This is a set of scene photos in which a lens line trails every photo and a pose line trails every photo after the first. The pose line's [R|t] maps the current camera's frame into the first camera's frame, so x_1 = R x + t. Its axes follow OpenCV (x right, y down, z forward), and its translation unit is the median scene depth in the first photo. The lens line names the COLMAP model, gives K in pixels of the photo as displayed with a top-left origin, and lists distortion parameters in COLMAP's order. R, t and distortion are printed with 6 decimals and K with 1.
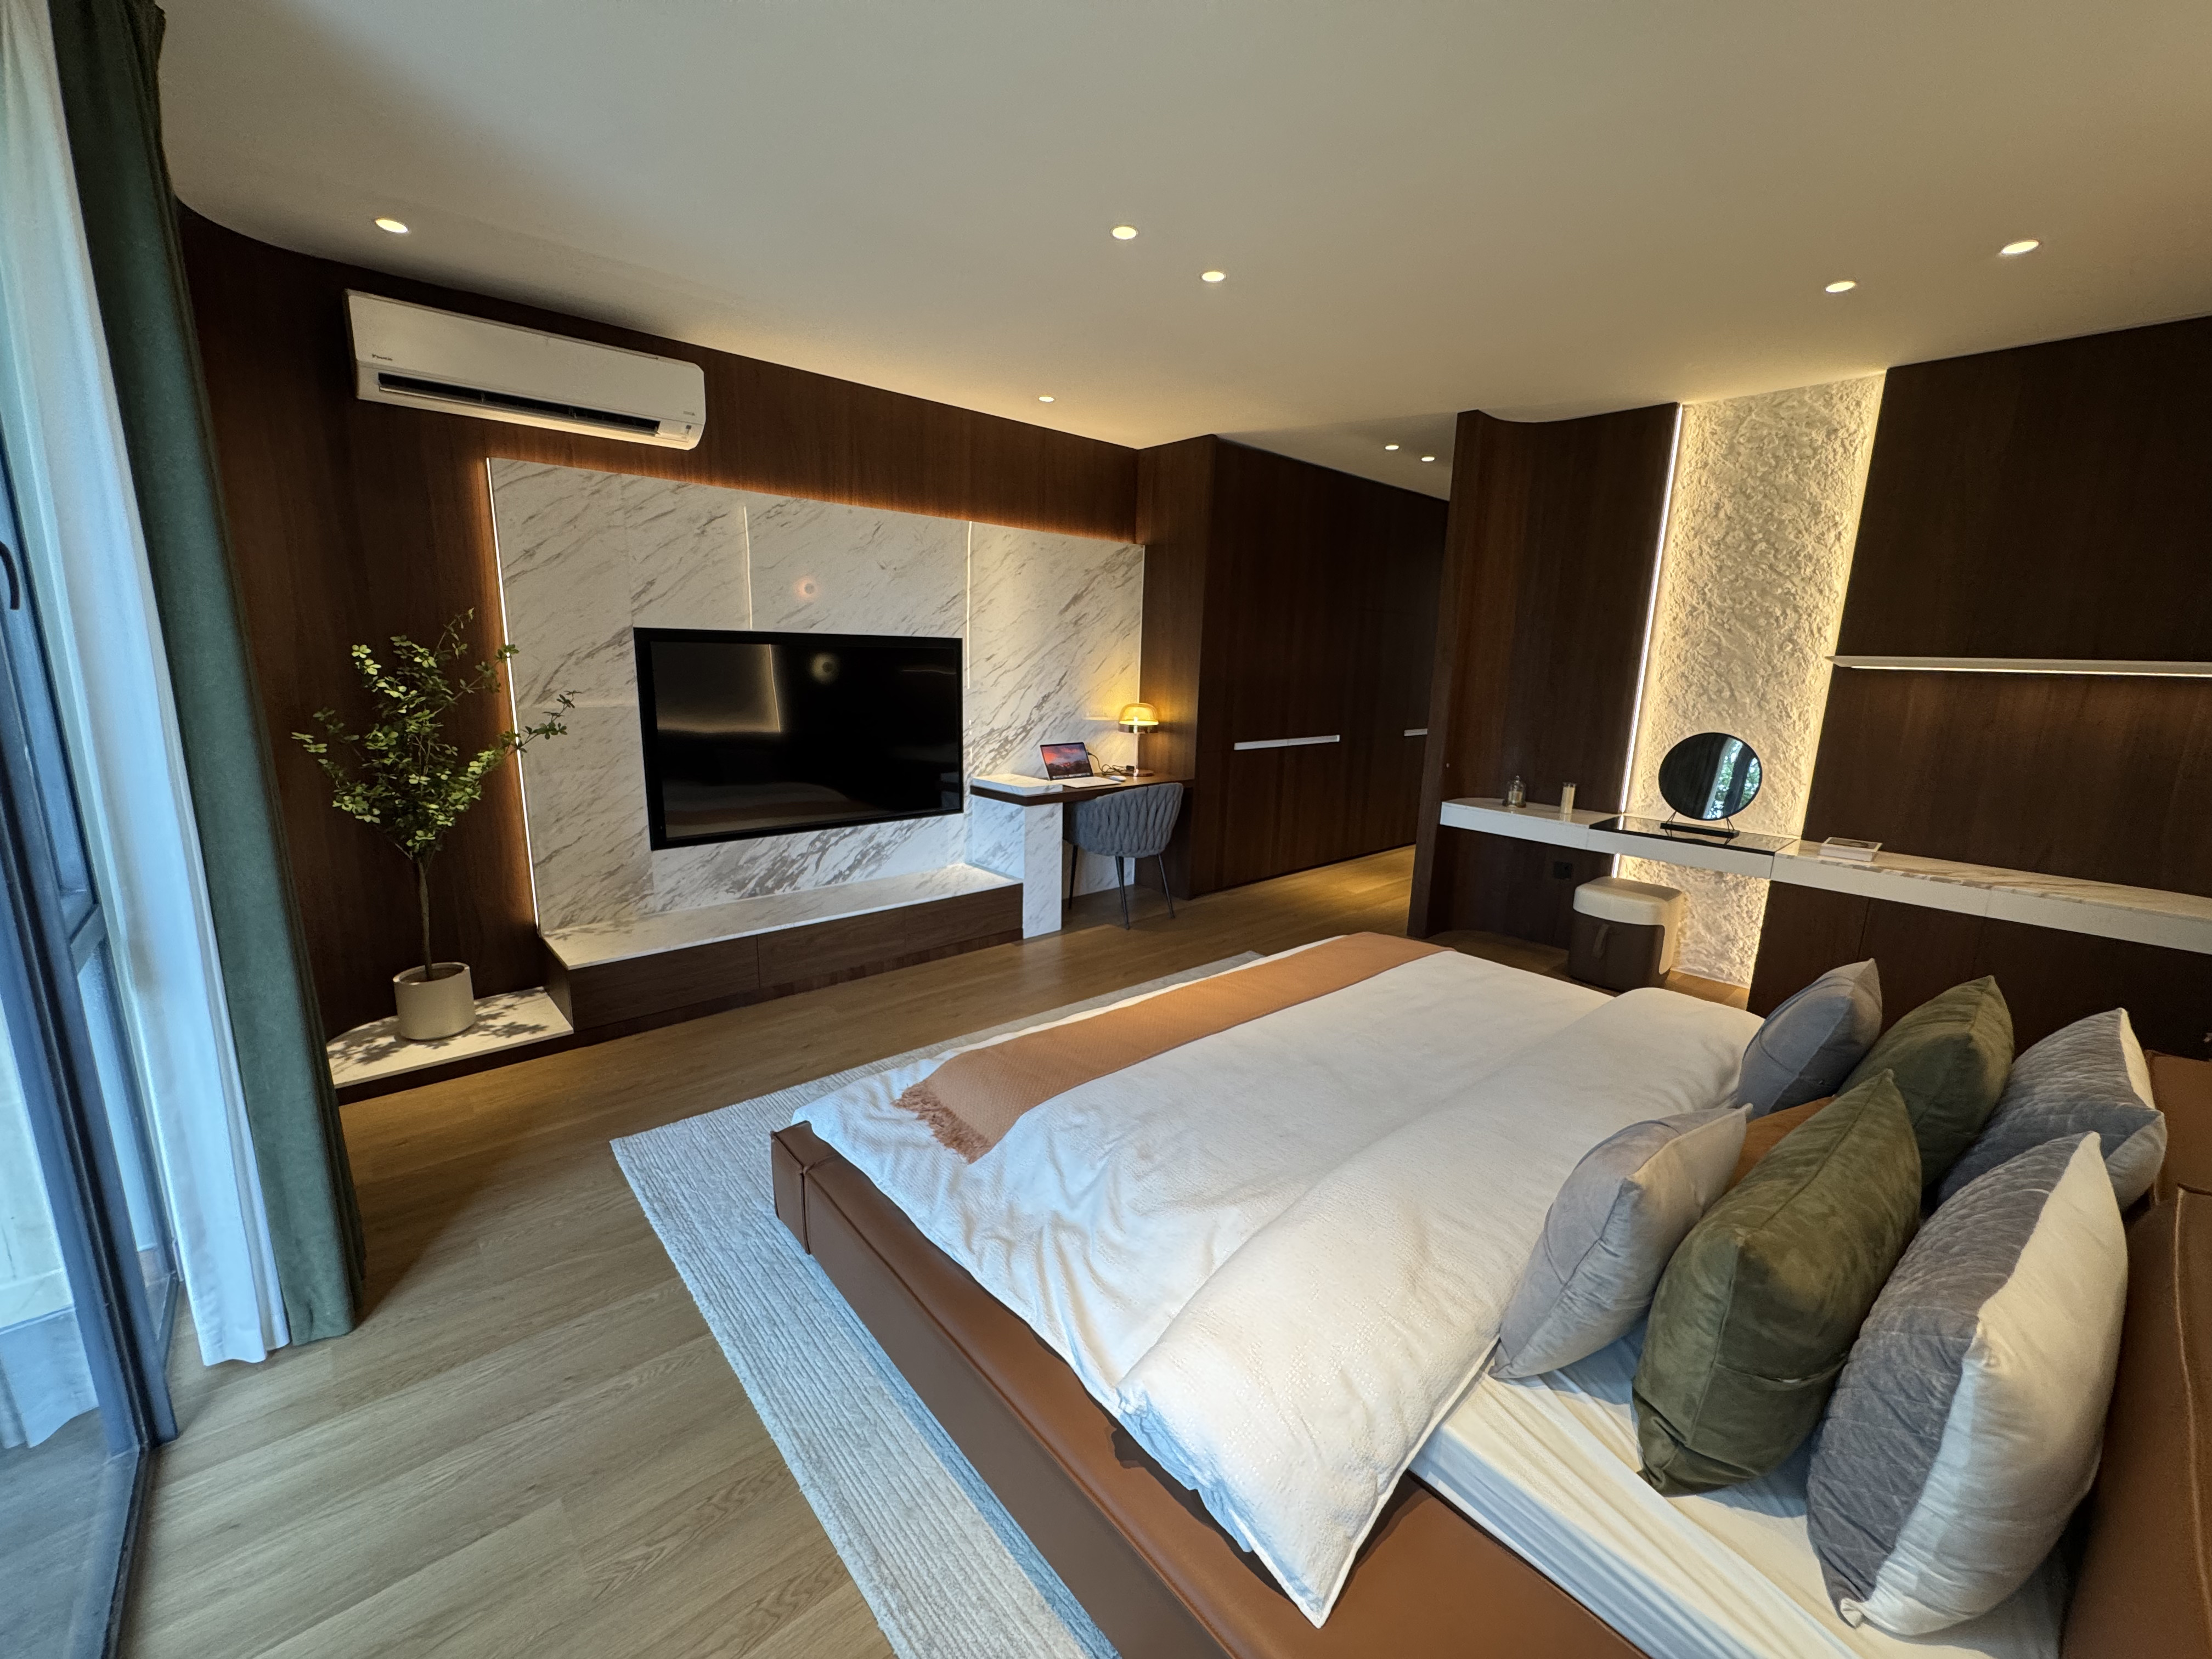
lens RADIAL K [[882.8, 0, 1101.2], [0, 882.8, 830.0], [0, 0, 1]] dist [-0.009036, -0.000050]
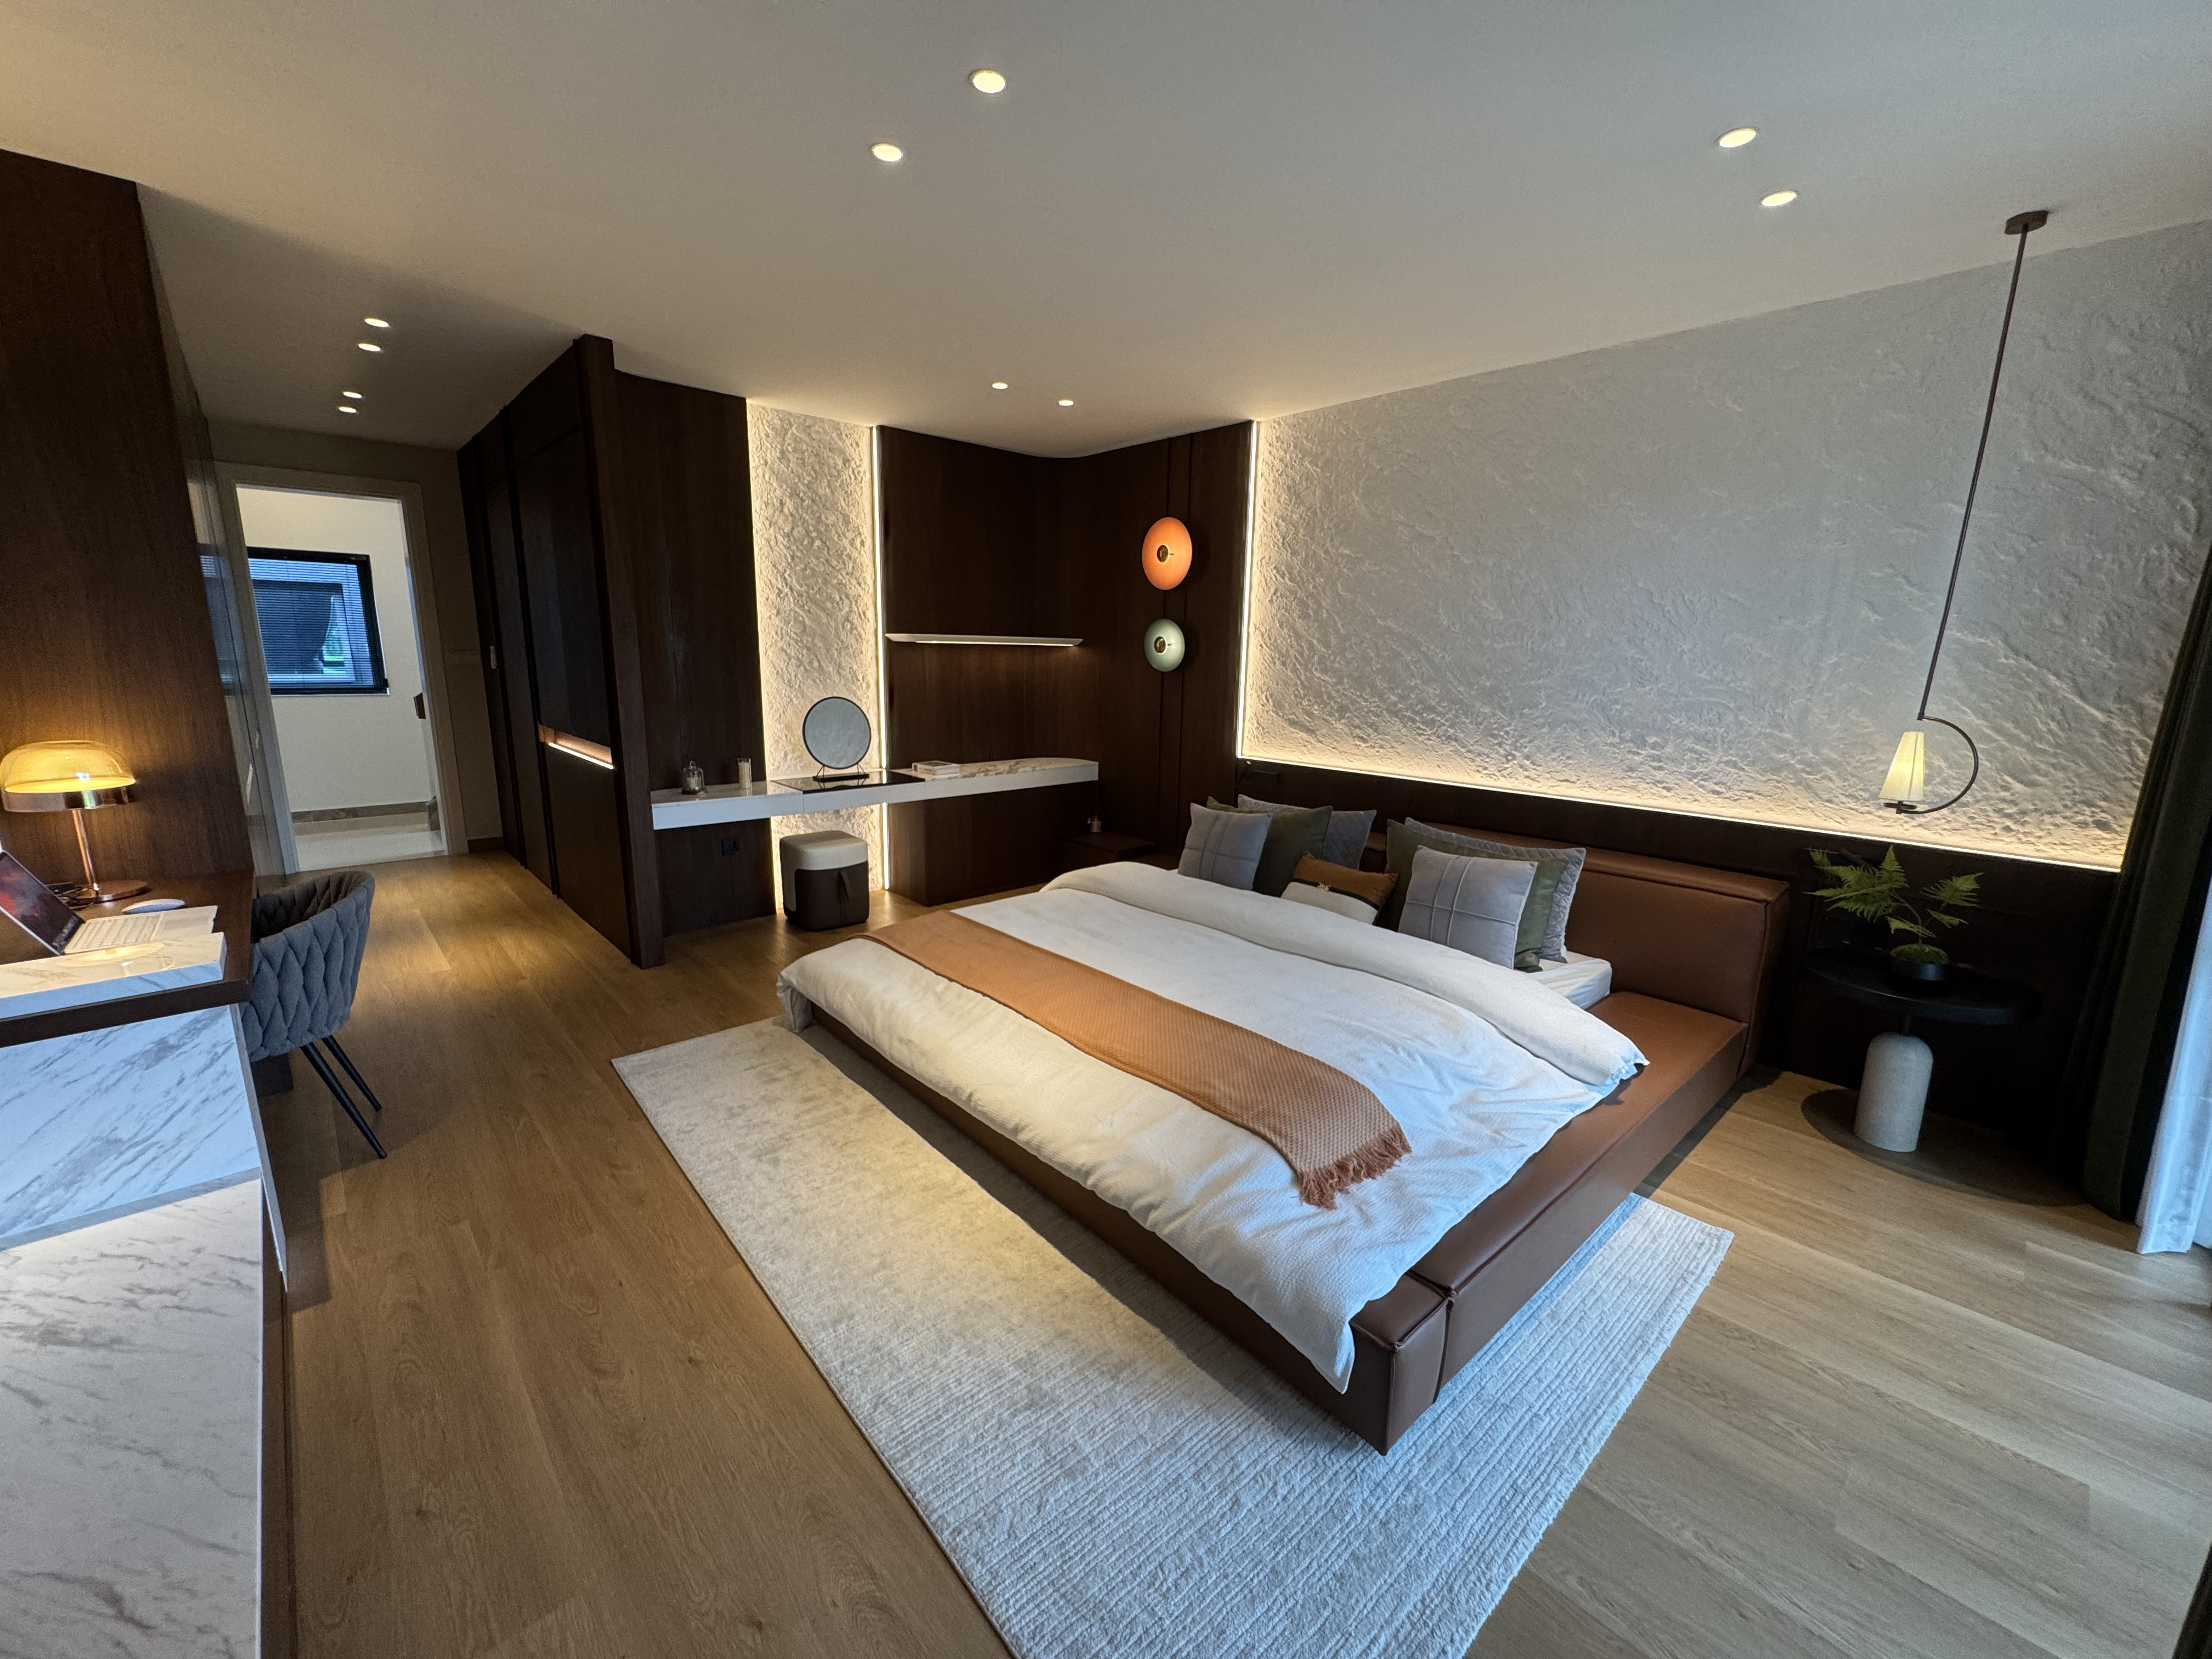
lens RADIAL K [[882.8, 0, 1099.0], [0, 882.8, 833.6], [0, 0, 1]] dist [-0.009036, -0.000050]
pose [[-0.006474, -0.228716, 0.973472, -0.567846], [0.181647, 0.957027, 0.226060, -0.147571], [-0.983342, 0.178292, 0.035350, 0.670210]]
